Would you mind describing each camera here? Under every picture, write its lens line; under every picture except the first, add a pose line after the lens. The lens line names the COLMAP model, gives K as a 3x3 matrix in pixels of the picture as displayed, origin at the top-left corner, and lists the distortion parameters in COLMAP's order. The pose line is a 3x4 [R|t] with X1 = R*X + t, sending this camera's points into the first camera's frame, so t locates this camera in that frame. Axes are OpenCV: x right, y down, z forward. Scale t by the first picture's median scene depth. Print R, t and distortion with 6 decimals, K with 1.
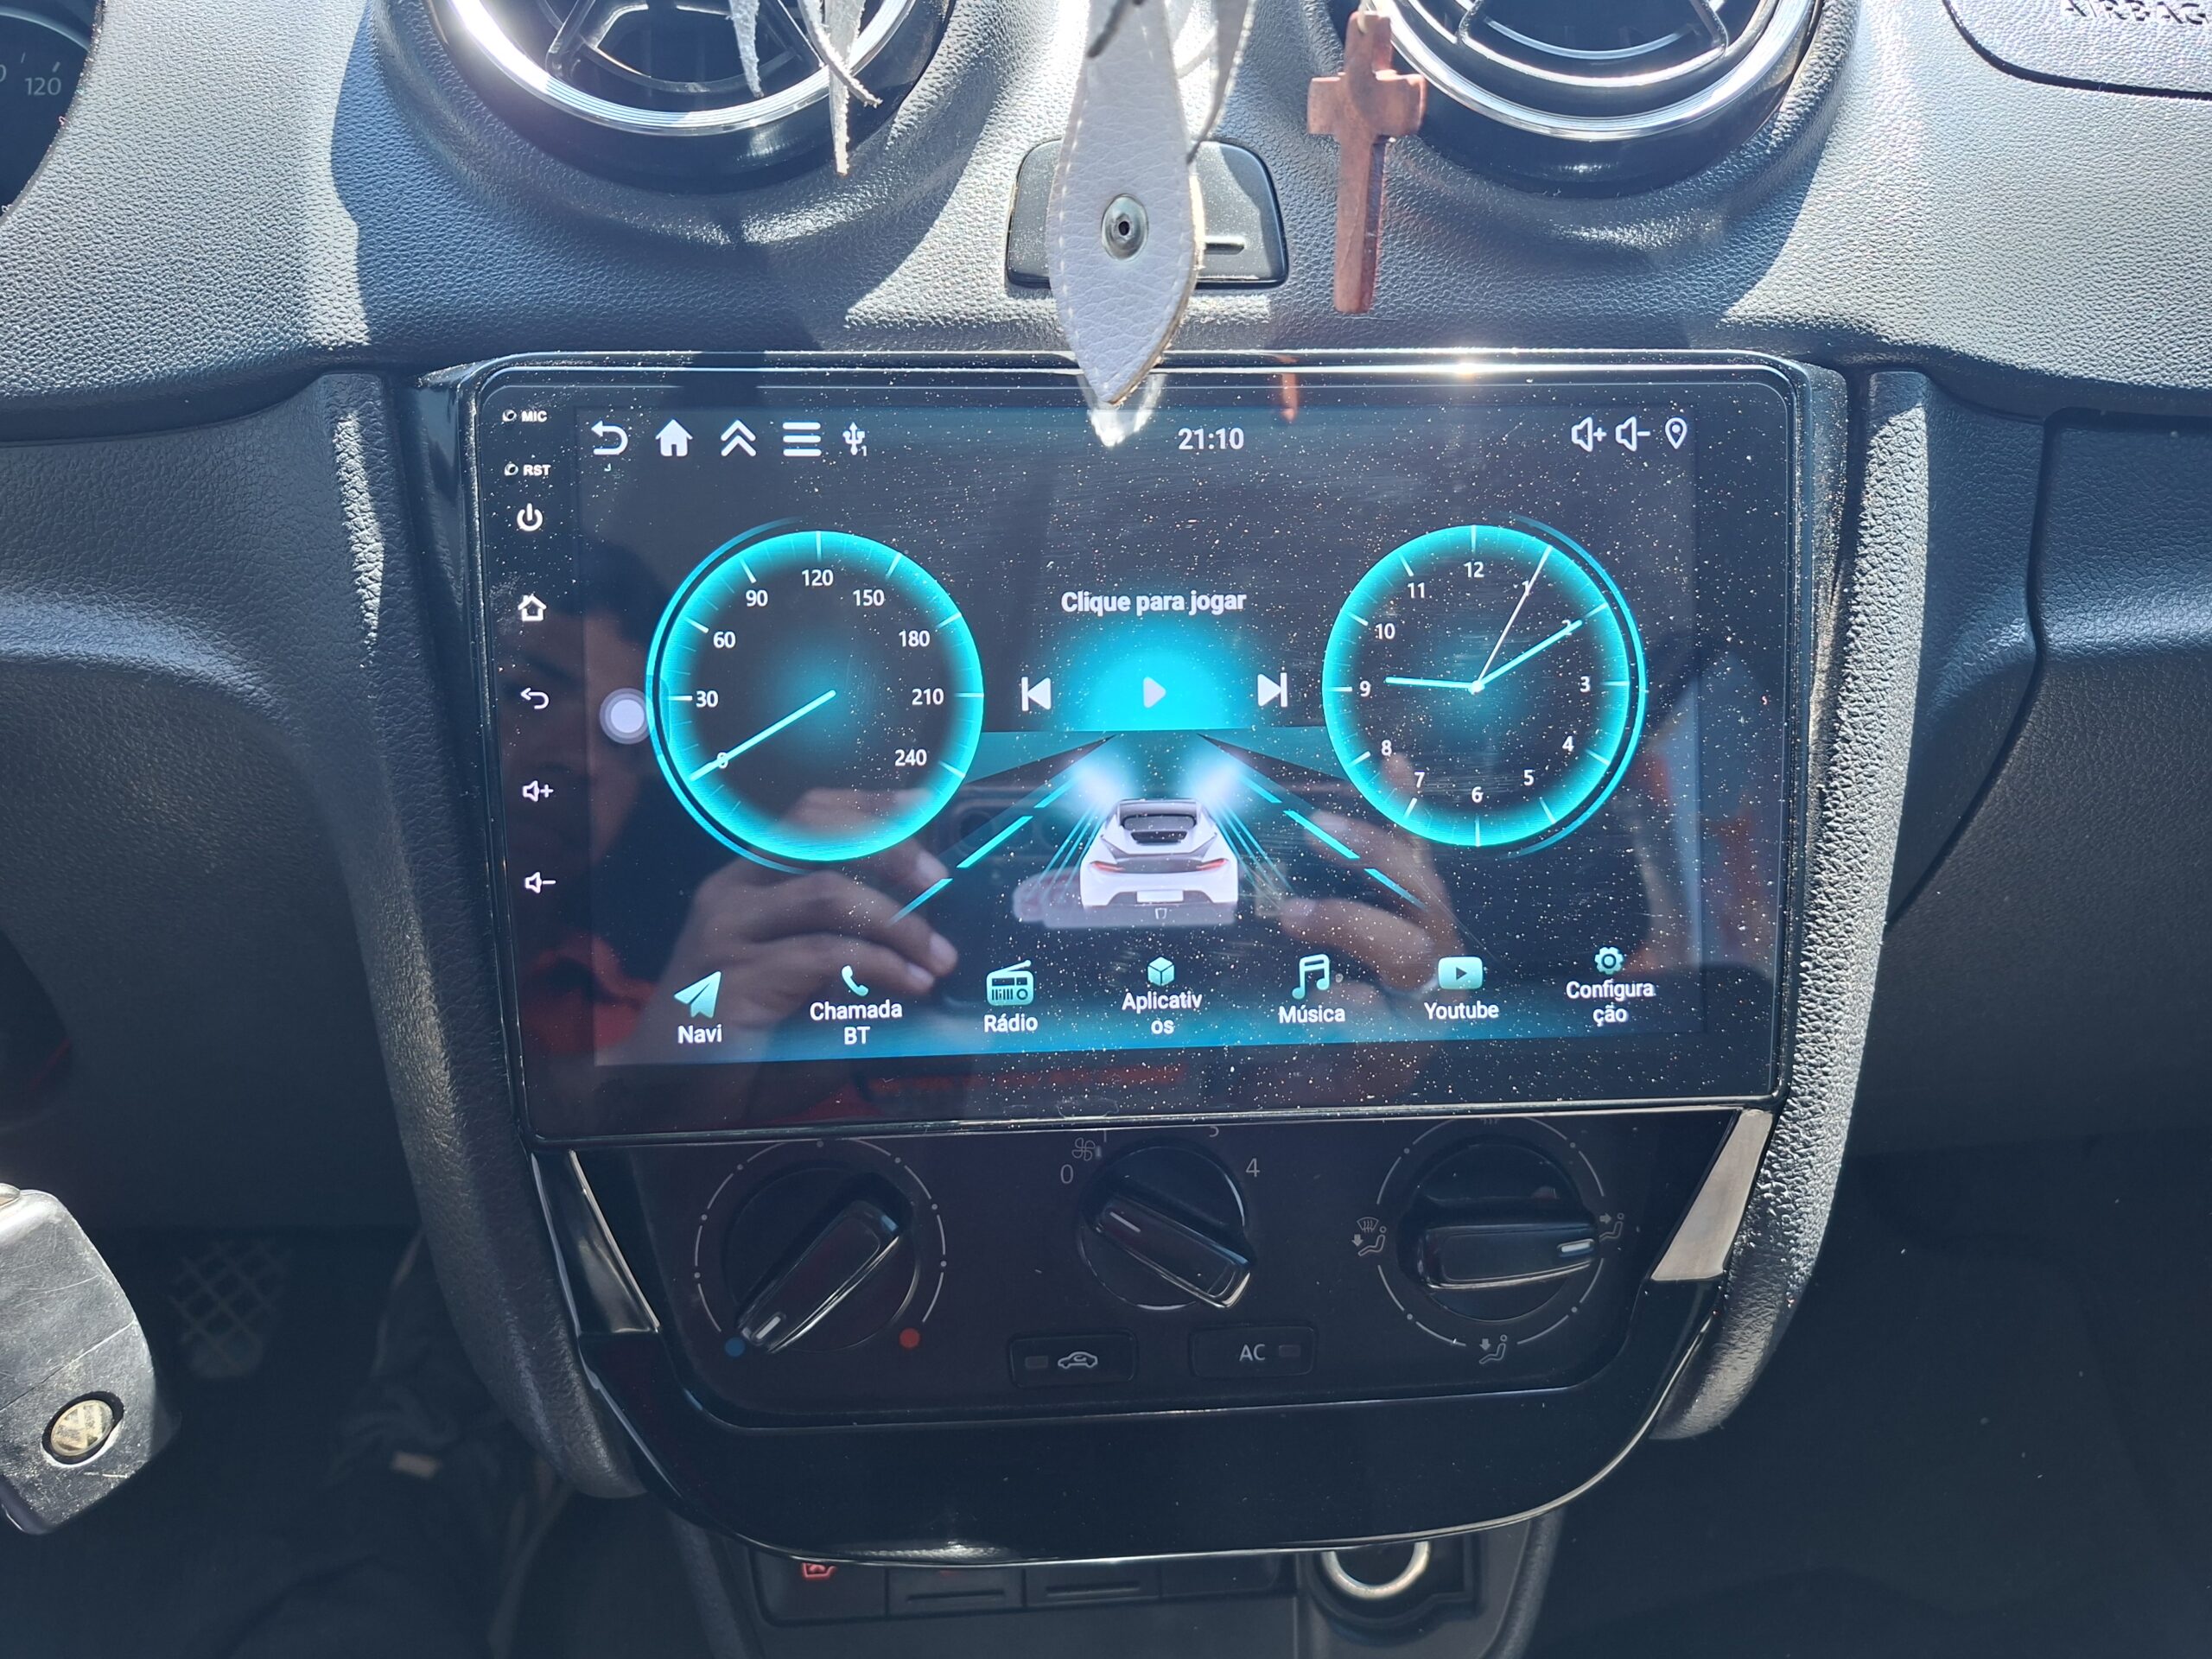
lens RADIAL K [[1483.8, 0, 1168.8], [0, 1483.8, 846.8], [0, 0, 1]] dist [0.078466, -0.131094]
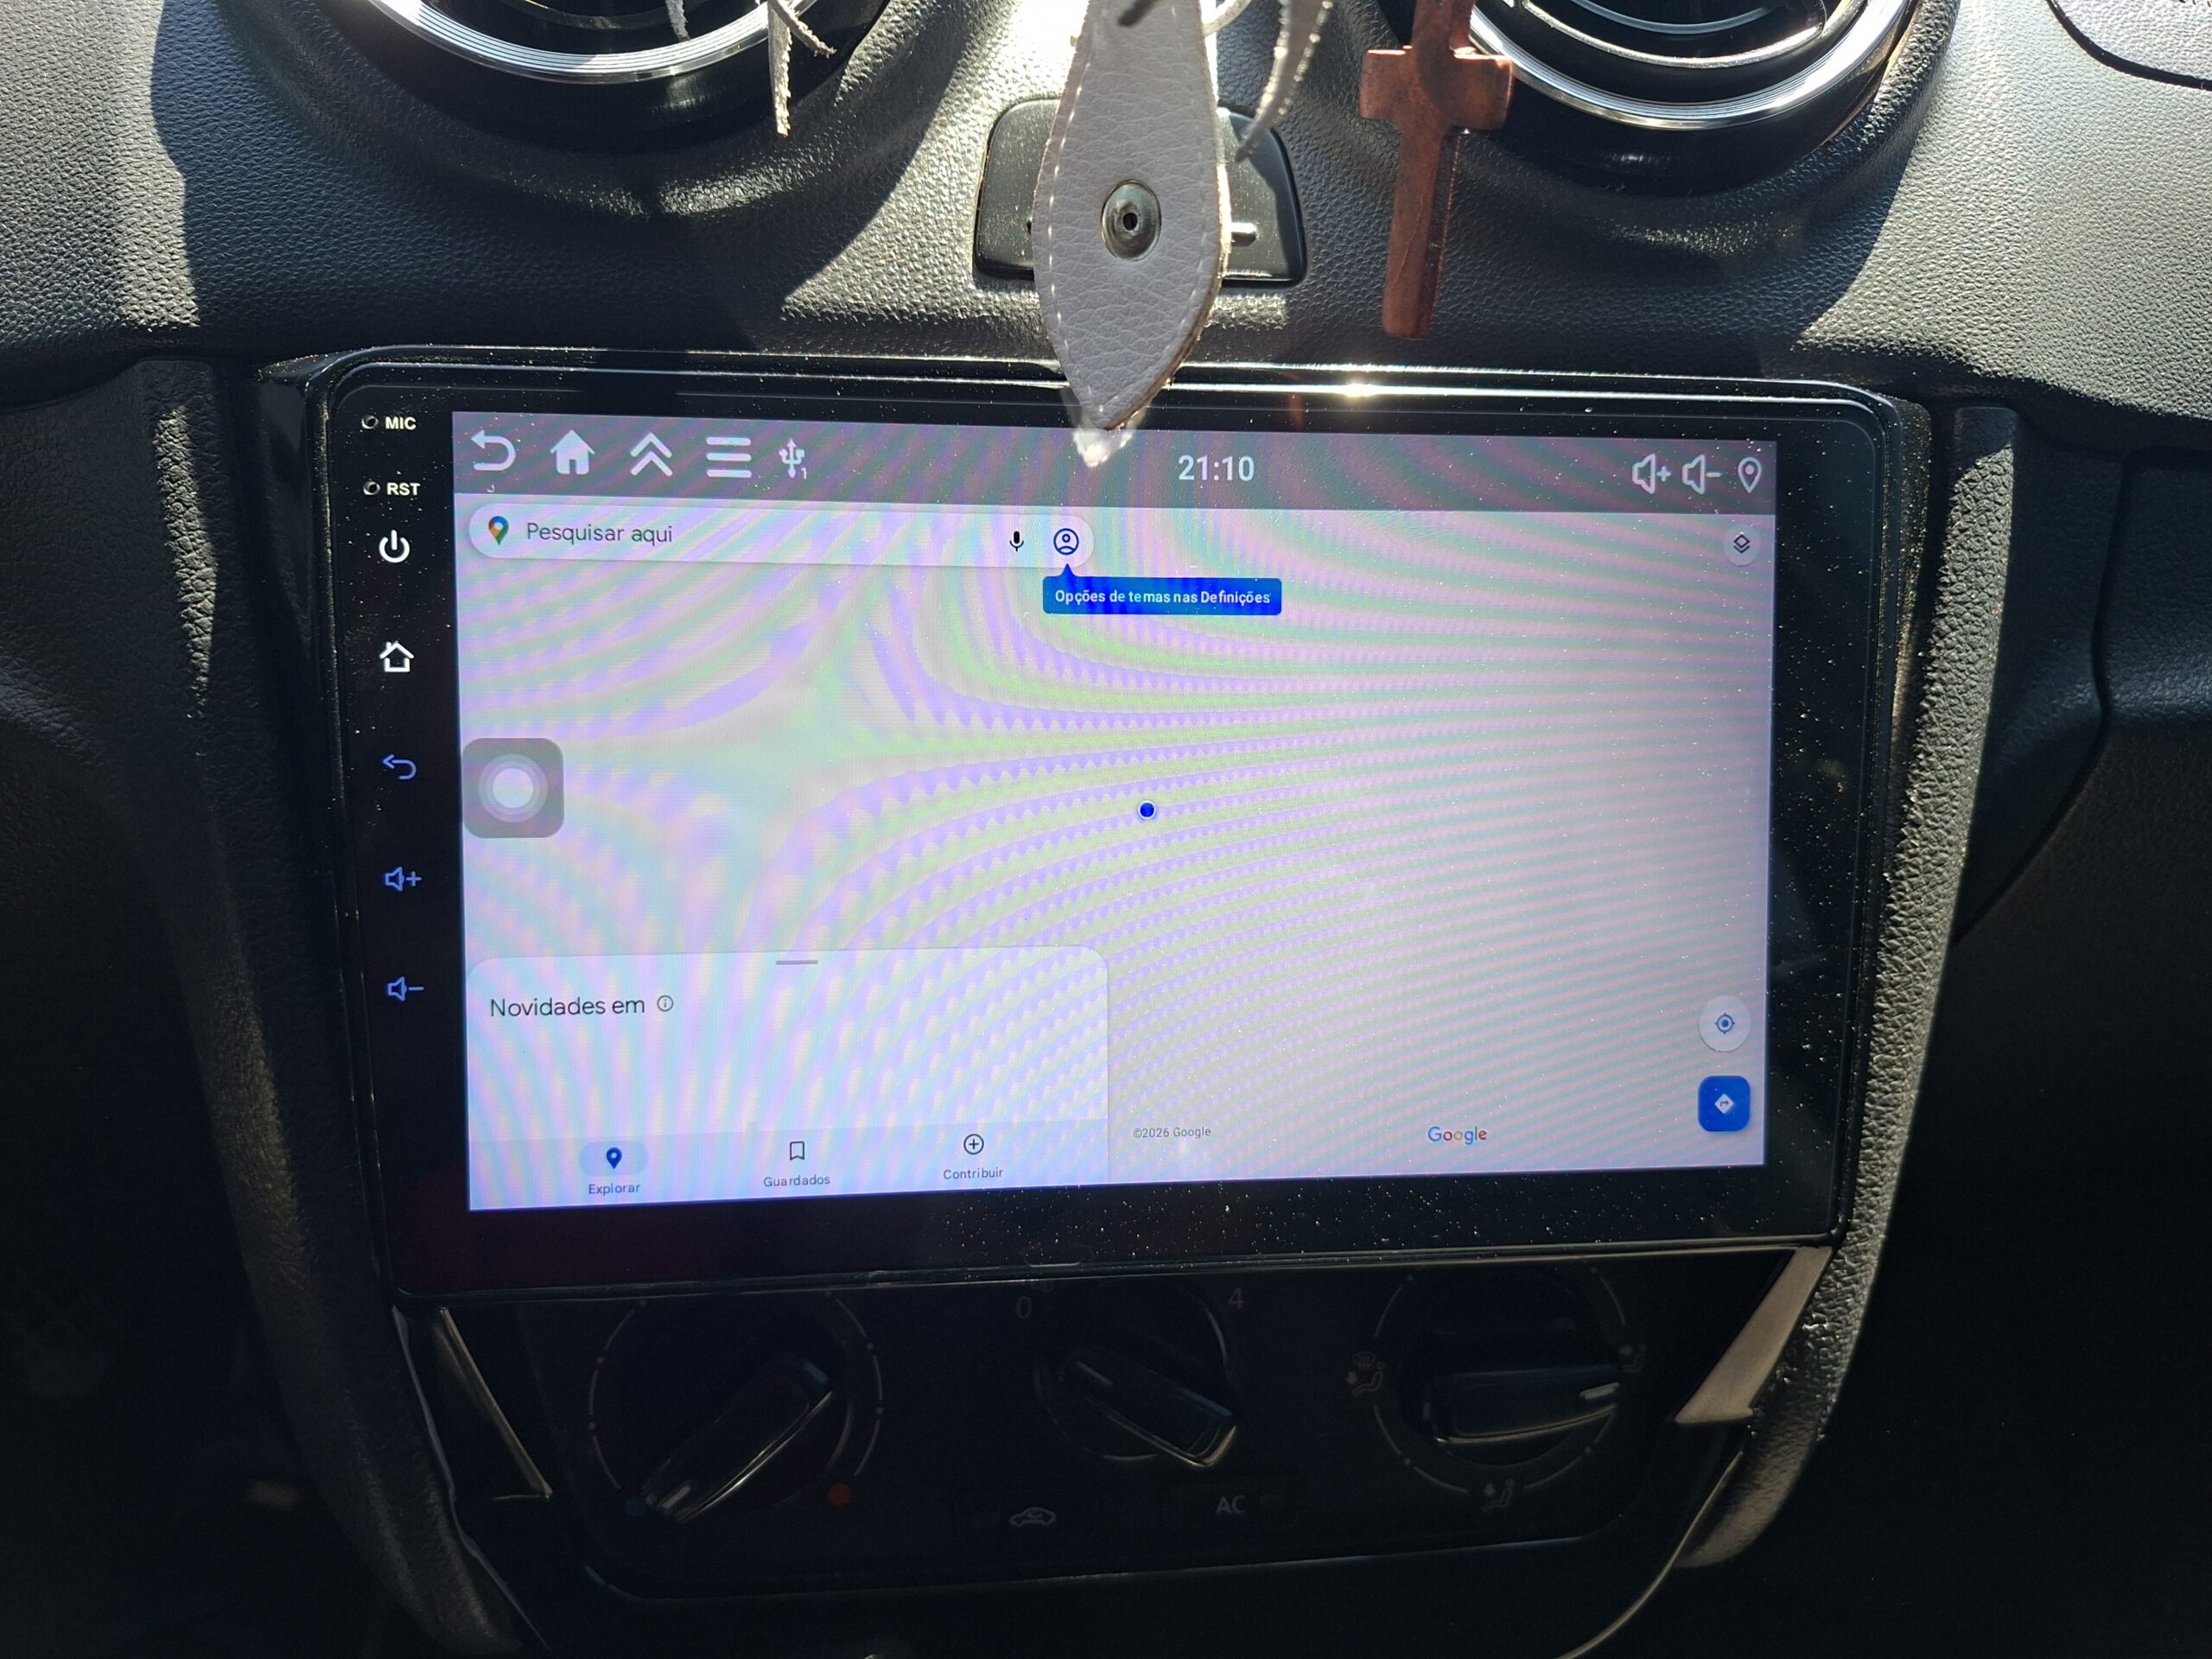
lens RADIAL K [[1497.8, 0, 1129.9], [0, 1497.8, 831.7], [0, 0, 1]] dist [0.039077, -0.073555]
pose [[0.998722, 0.017711, 0.047340, -0.055713], [-0.019423, 0.999165, 0.035940, -0.094135], [-0.046664, -0.036814, 0.998232, 0.141614]]
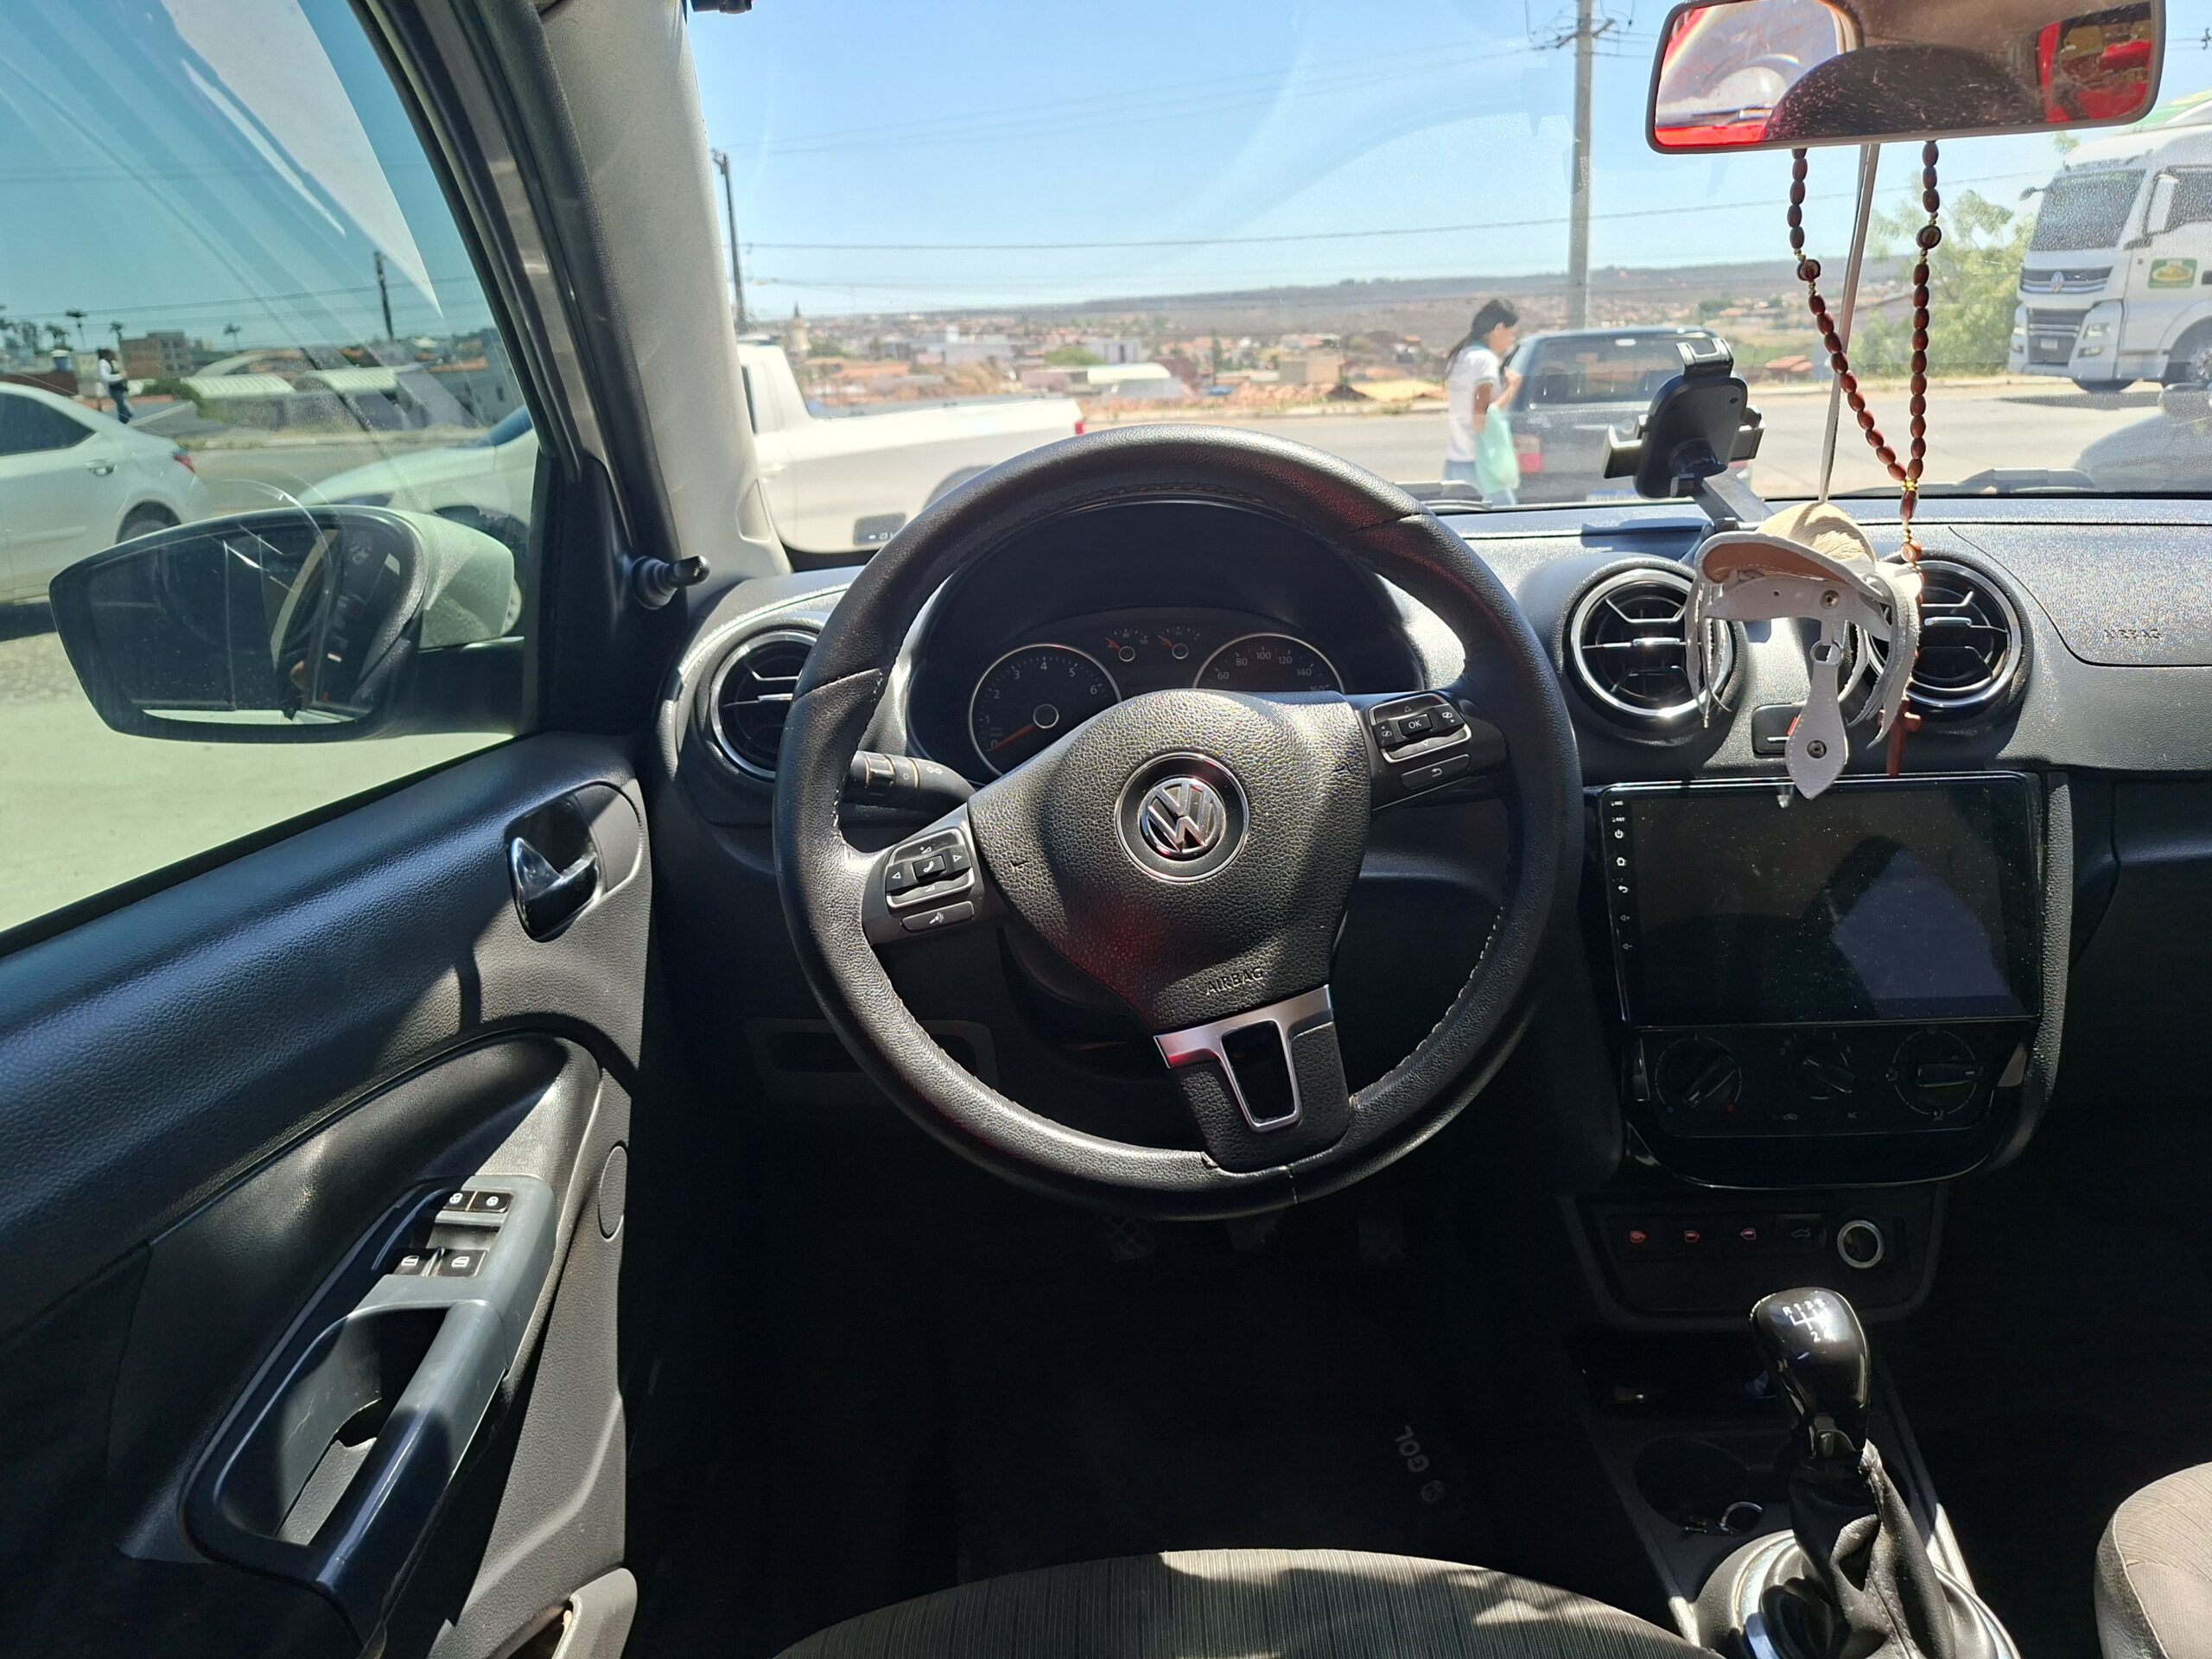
lens RADIAL K [[1574.2, 0, 1073.7], [0, 1574.2, 815.0], [0, 0, 1]] dist [0.085949, -0.079703]
pose [[0.997448, -0.014394, -0.069934, -1.282164], [0.004779, 0.990731, -0.135754, 0.193259], [0.071240, 0.135073, 0.988271, -2.357648]]
